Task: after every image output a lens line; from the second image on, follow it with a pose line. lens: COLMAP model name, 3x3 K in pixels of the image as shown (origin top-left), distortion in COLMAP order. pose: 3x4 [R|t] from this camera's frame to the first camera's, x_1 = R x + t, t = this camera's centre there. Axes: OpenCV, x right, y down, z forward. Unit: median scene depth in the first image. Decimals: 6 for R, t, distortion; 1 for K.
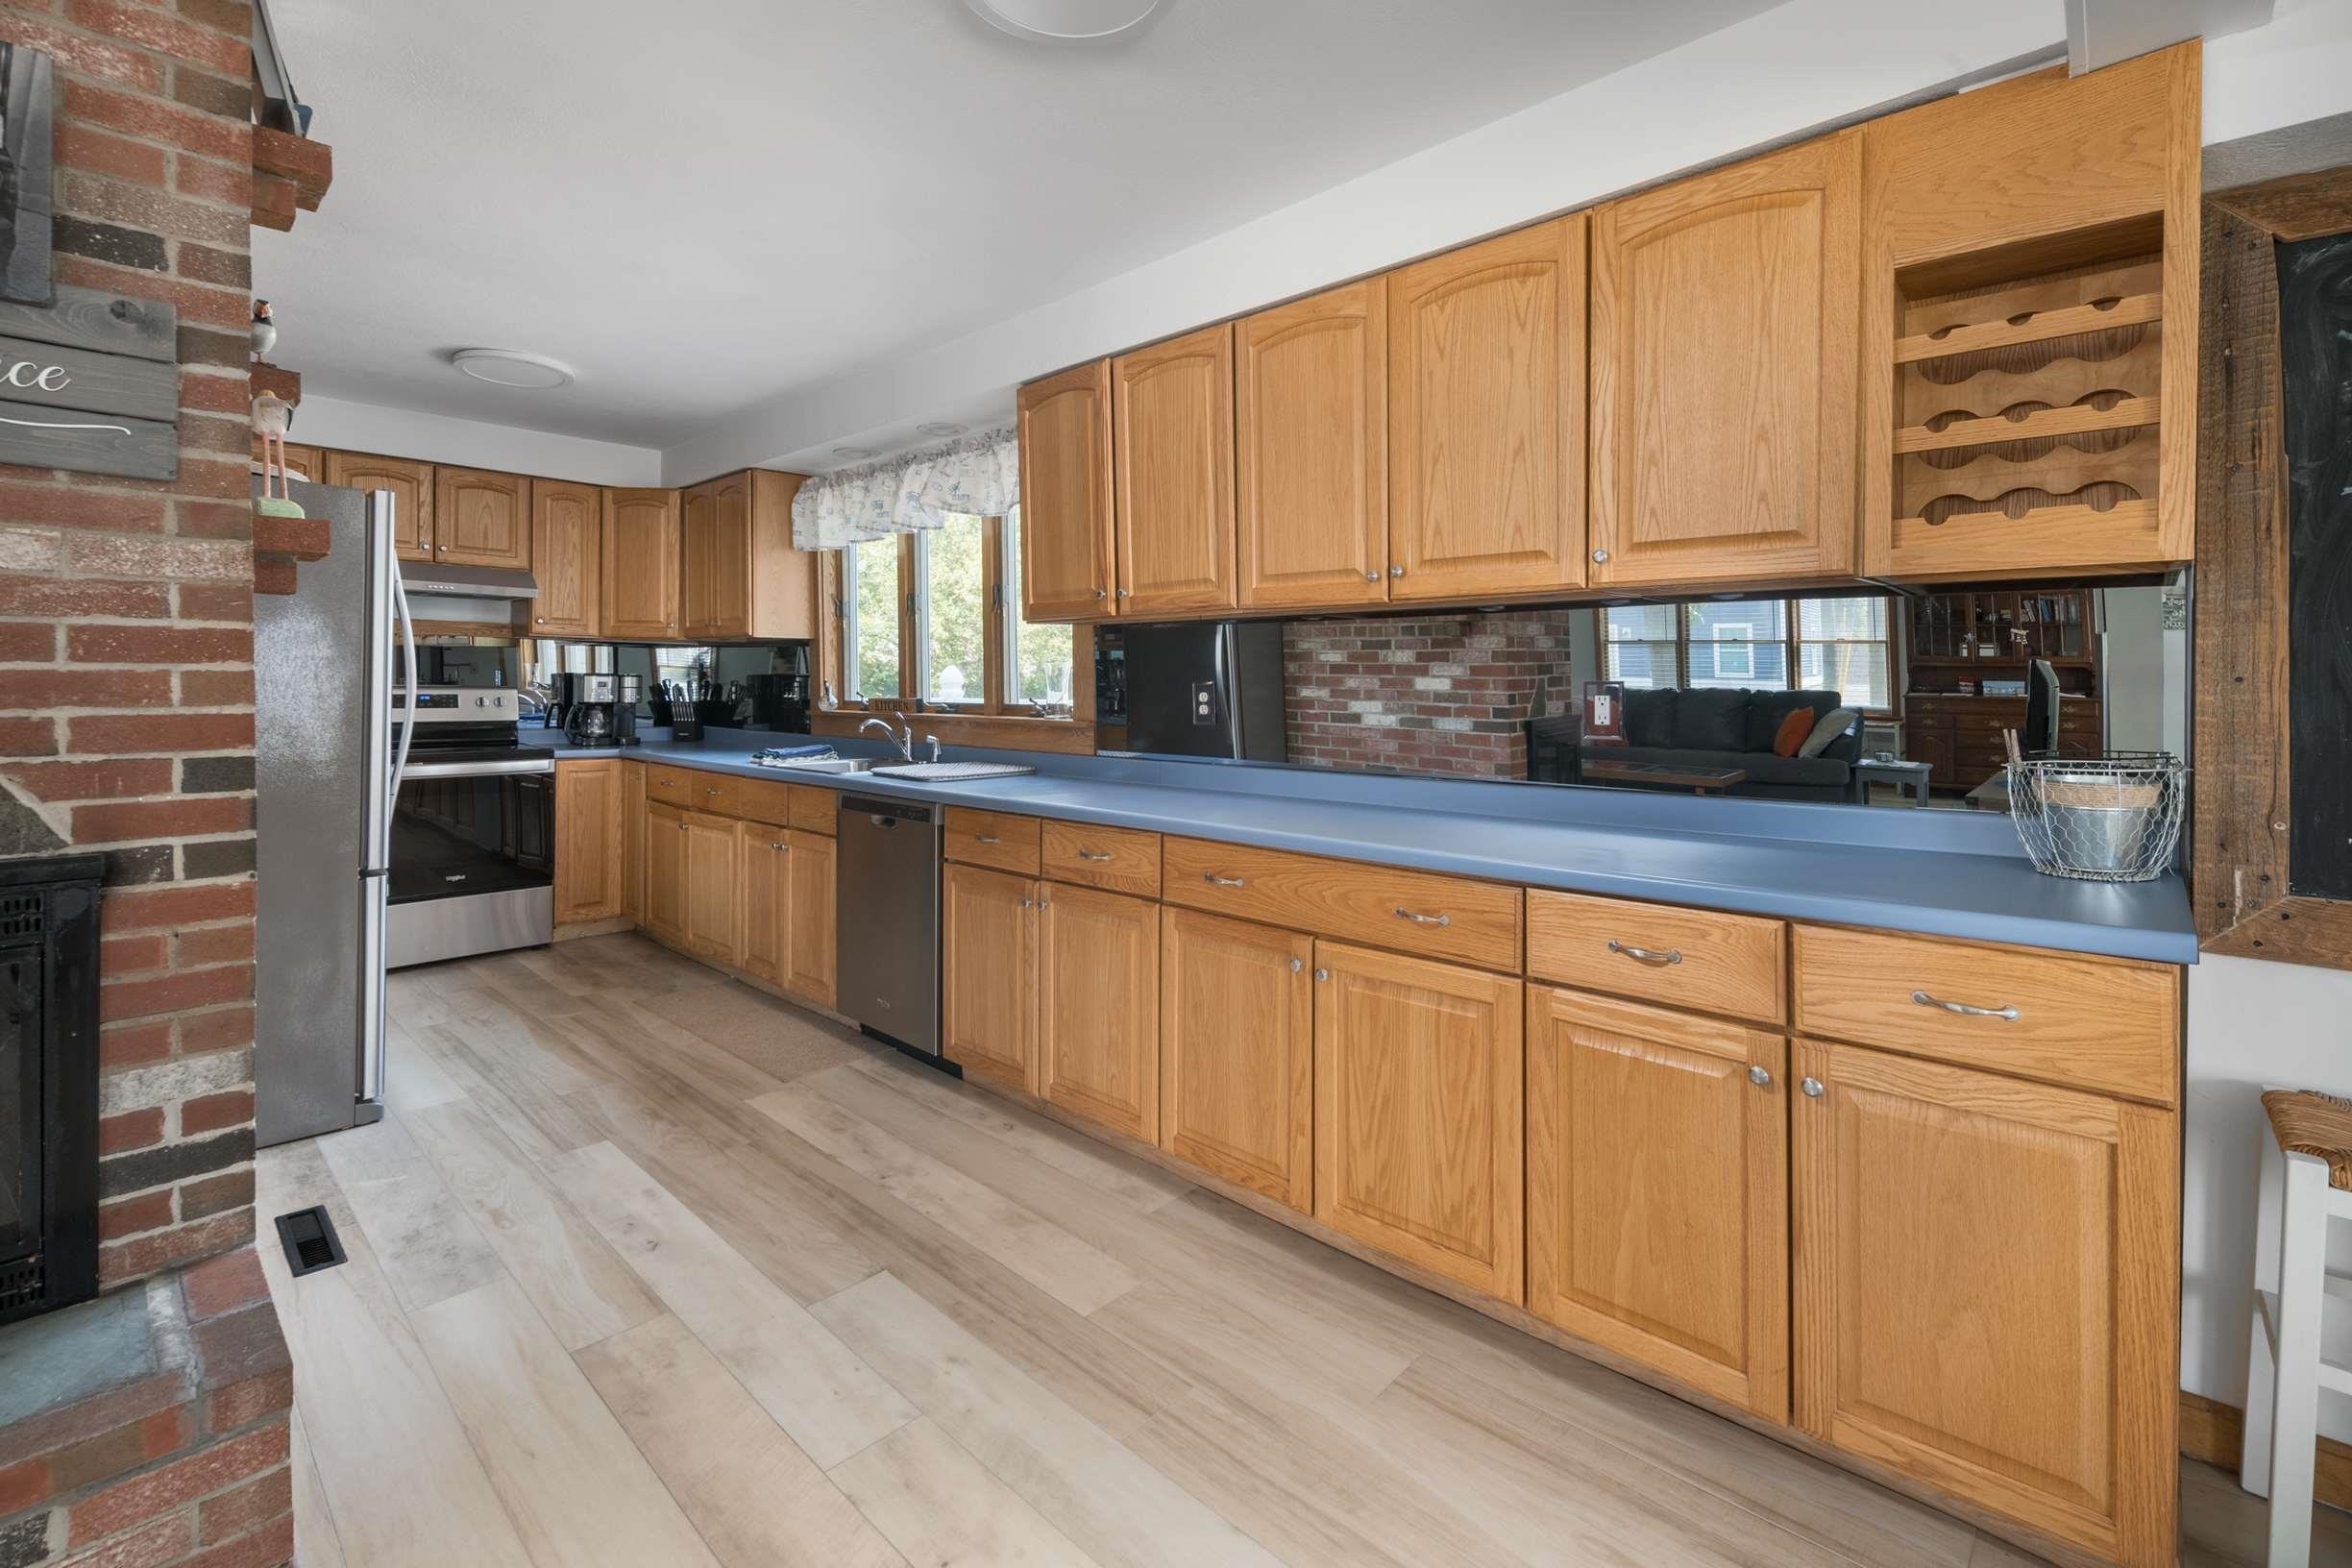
lens RADIAL K [[1030.5, 0, 1169.6], [0, 1030.5, 693.4], [0, 0, 1]] dist [0.007716, -0.000727]
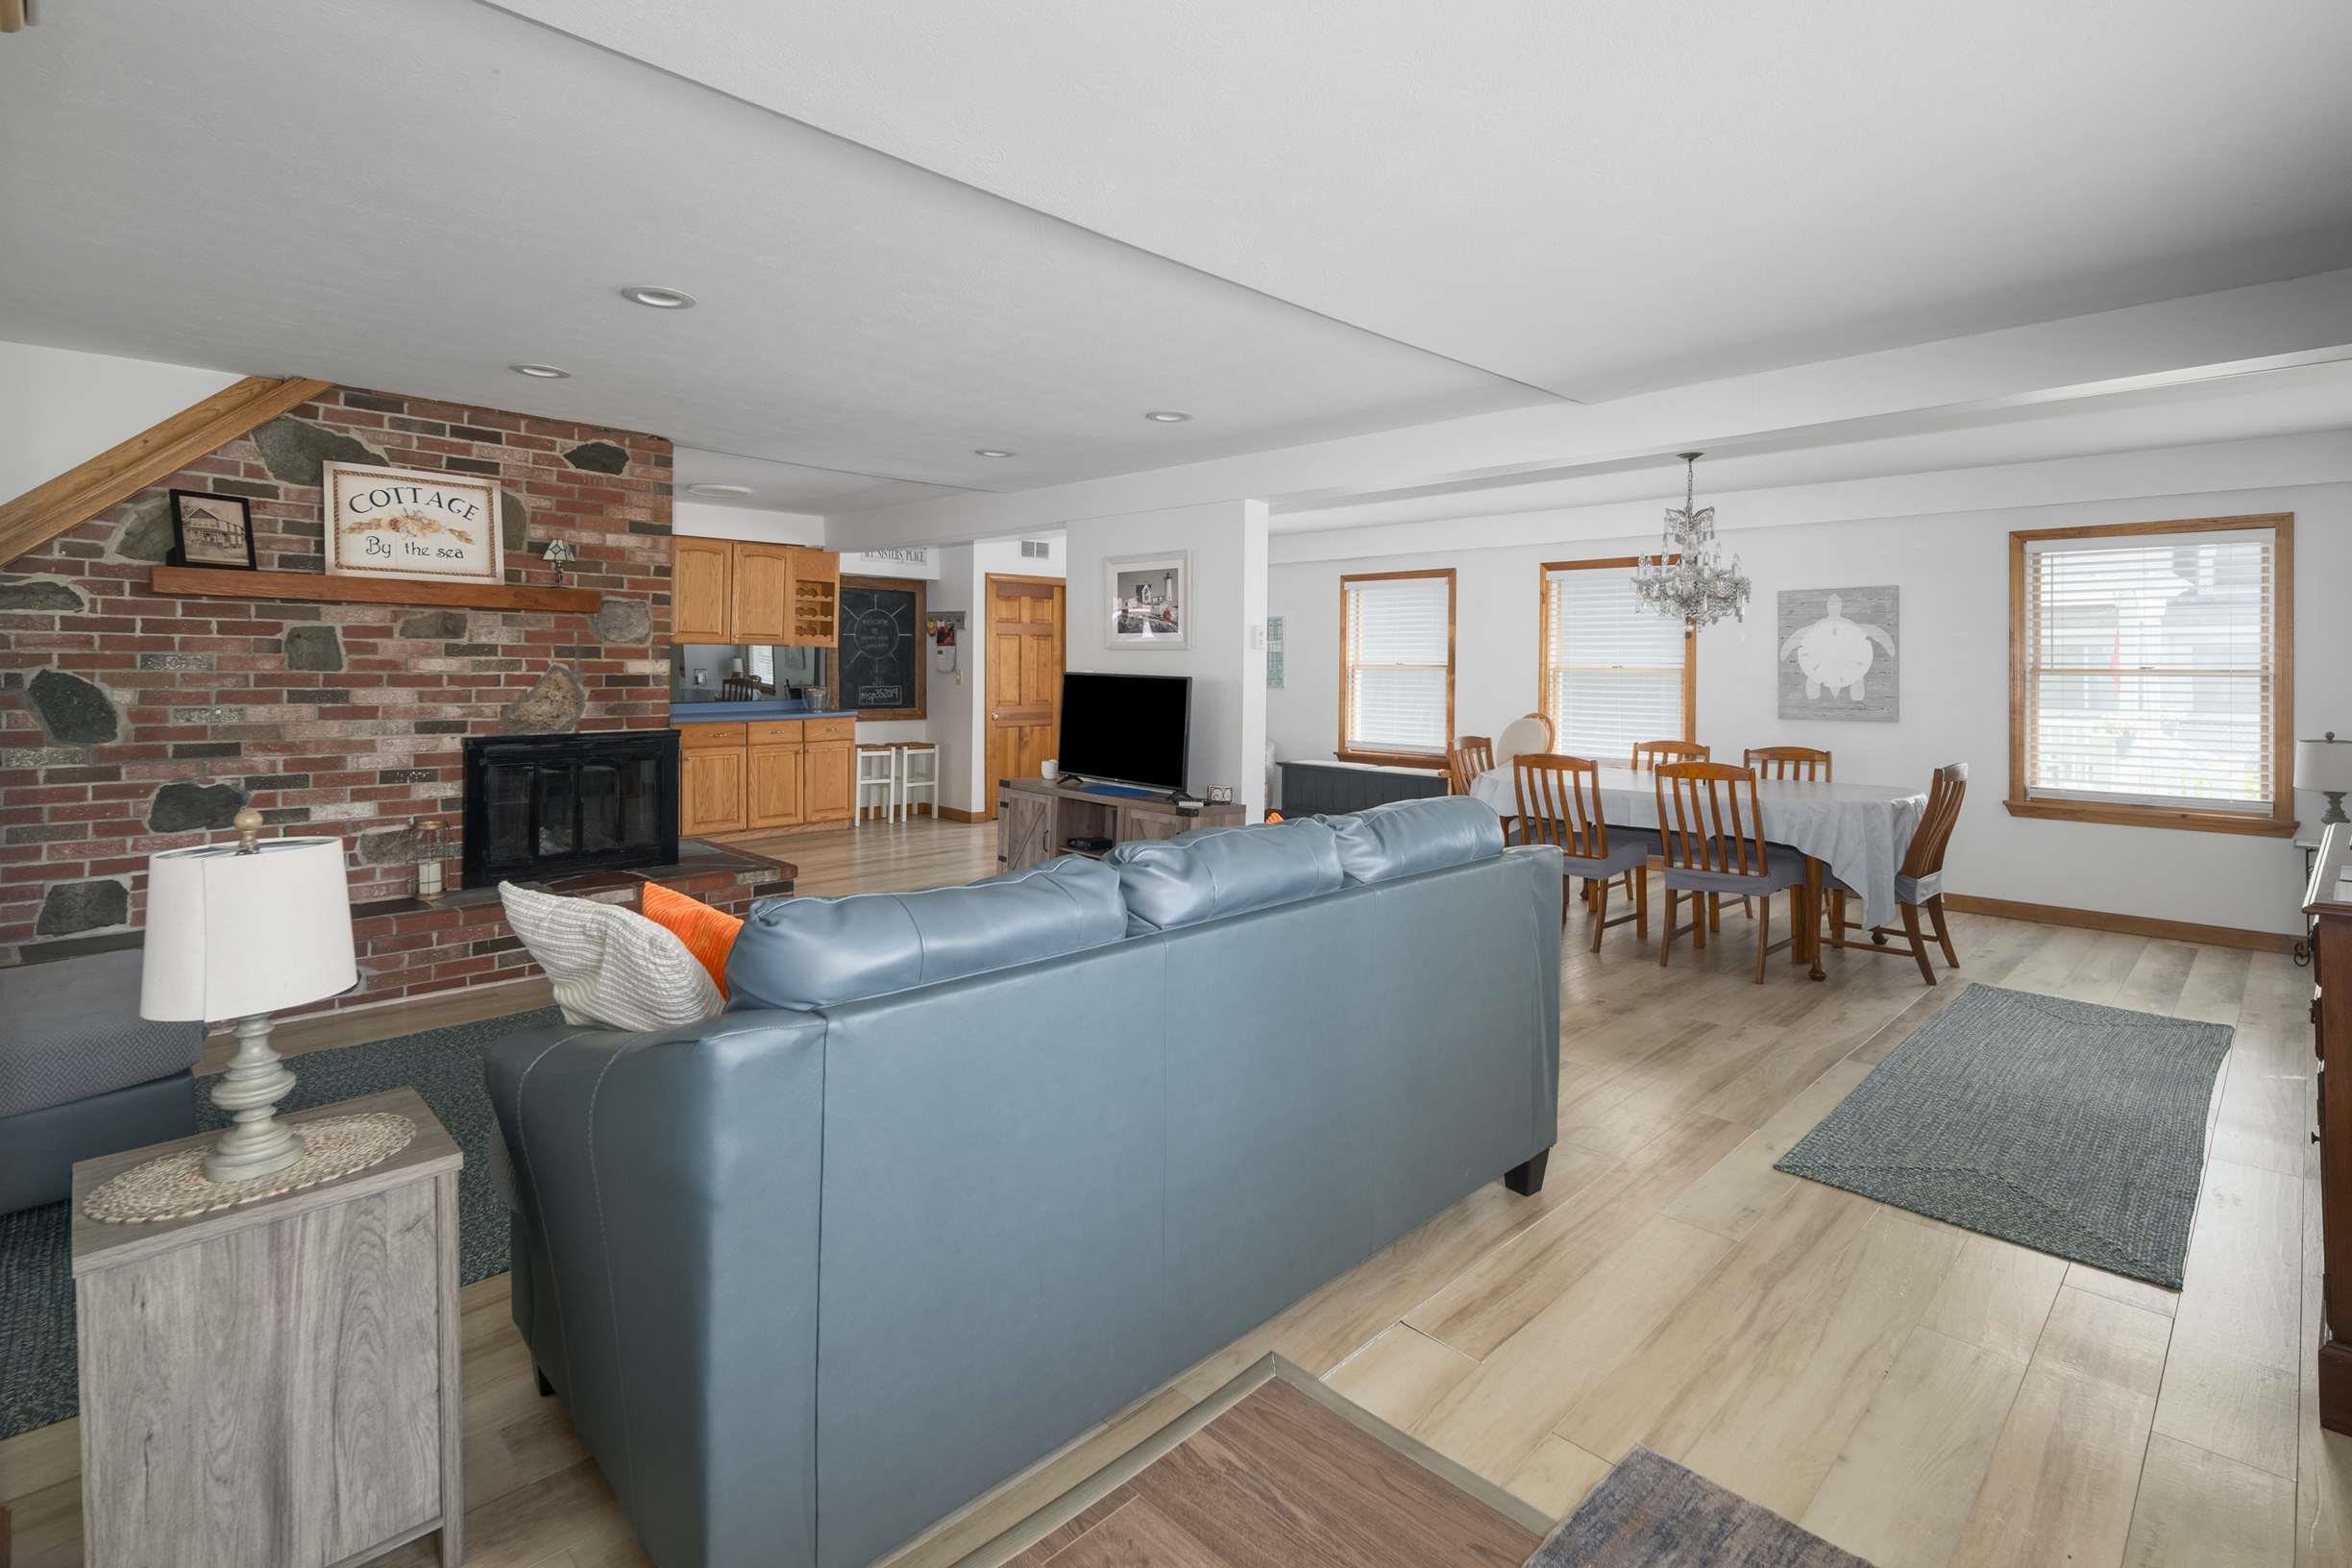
lens RADIAL K [[1101.3, 0, 1223.2], [0, 1101.3, 670.1], [0, 0, 1]] dist [-0.001757, -0.000774]
pose [[-0.000504, -0.015187, 0.999885, -3.457081], [-0.010655, 0.999828, 0.015181, -0.087922], [-0.999943, -0.010646, -0.000665, -0.729138]]
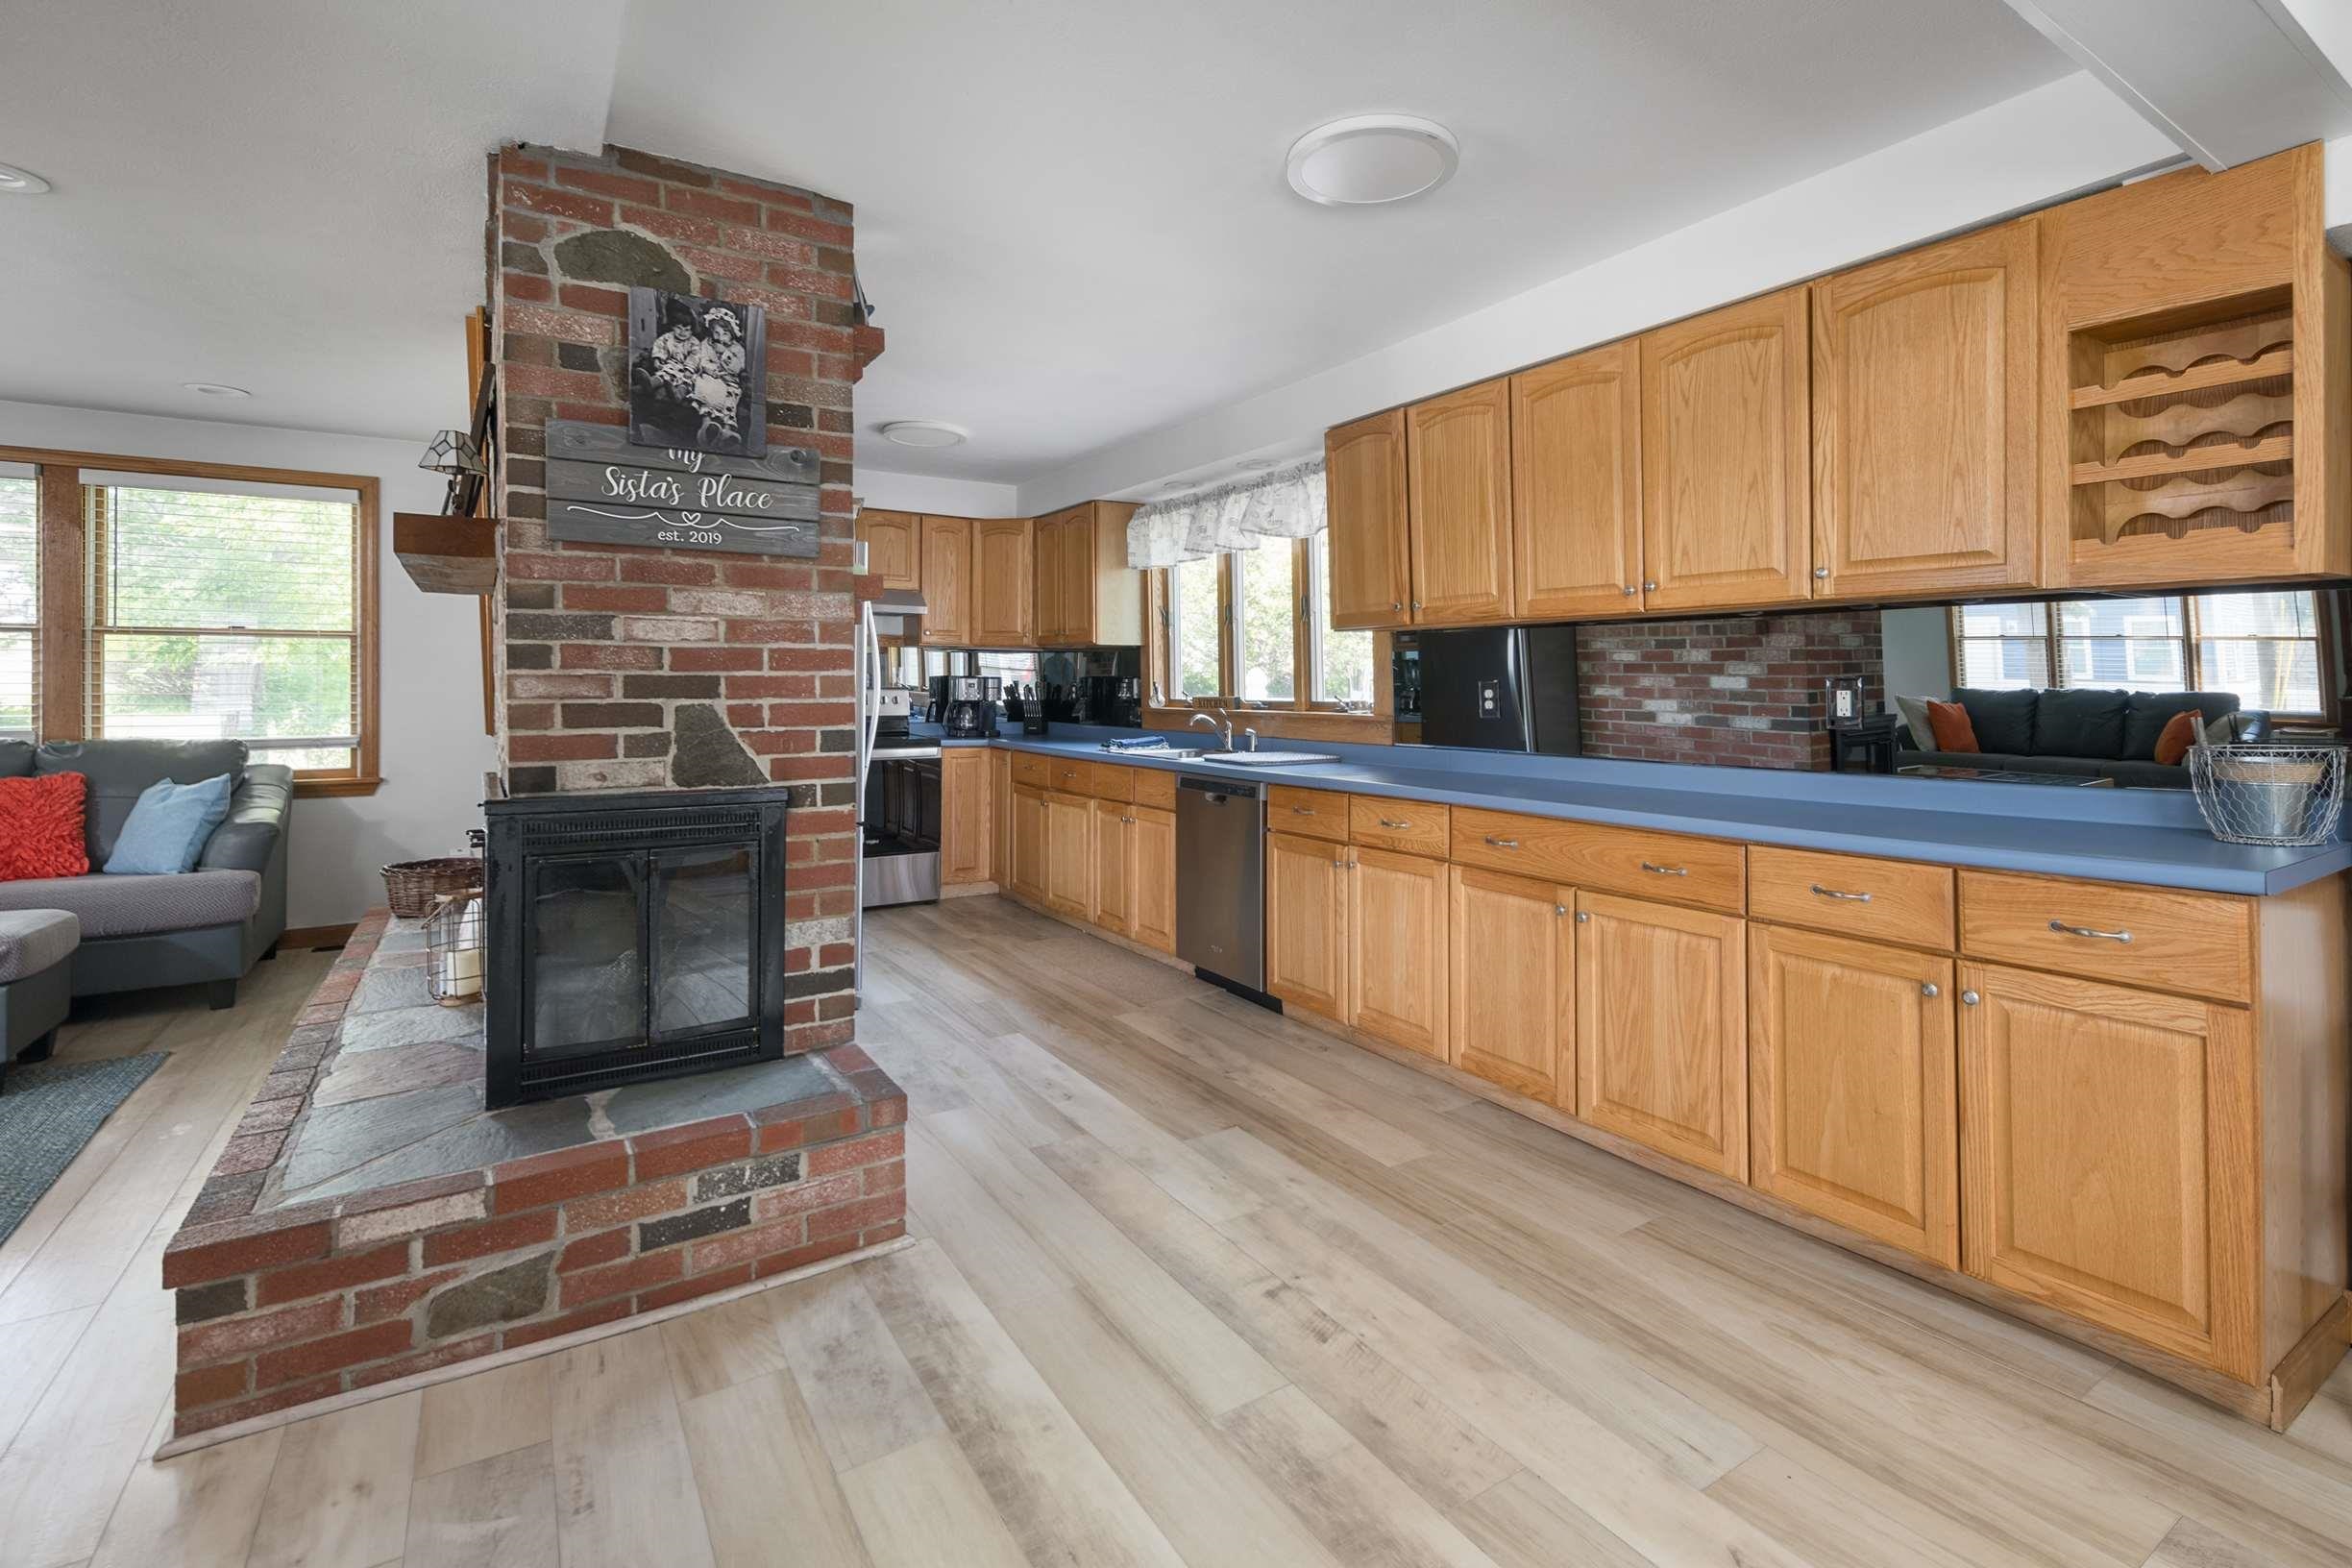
lens RADIAL K [[1101.3, 0, 1223.2], [0, 1101.3, 670.1], [0, 0, 1]] dist [-0.001757, -0.000774]
pose [[0.975781, -0.006847, -0.218642, 0.019719], [0.001731, 0.999720, -0.023581, 0.008106], [0.218742, 0.022631, 0.975520, -0.389761]]
